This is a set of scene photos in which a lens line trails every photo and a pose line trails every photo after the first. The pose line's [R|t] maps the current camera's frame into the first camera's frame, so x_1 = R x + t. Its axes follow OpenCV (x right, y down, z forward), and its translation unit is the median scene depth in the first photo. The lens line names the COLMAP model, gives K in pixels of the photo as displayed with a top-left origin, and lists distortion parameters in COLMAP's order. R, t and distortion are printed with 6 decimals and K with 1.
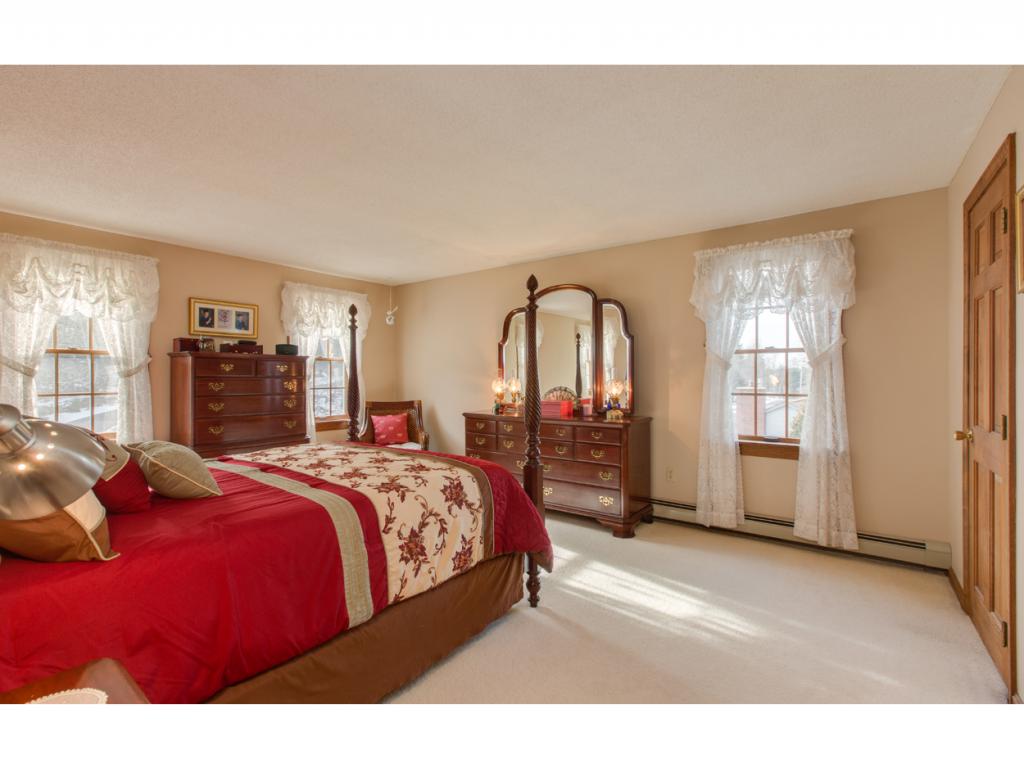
lens RADIAL K [[468.2, 0, 510.3], [0, 468.2, 375.8], [0, 0, 1]] dist [-0.001268, -0.000047]
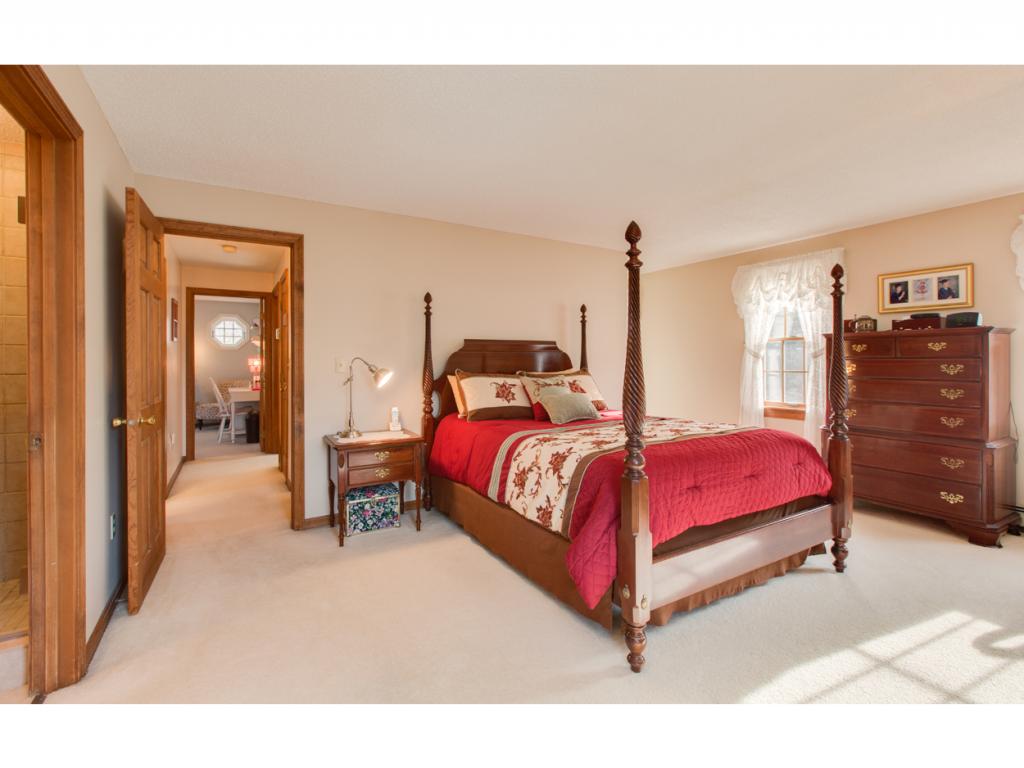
lens RADIAL K [[455.4, 0, 513.3], [0, 455.4, 361.4], [0, 0, 1]] dist [0.000032, 0.000499]
pose [[-0.378331, 0.005514, -0.925654, 0.590477], [0.006121, 0.999975, 0.003455, 0.002436], [0.925650, -0.004359, -0.378355, 0.825493]]
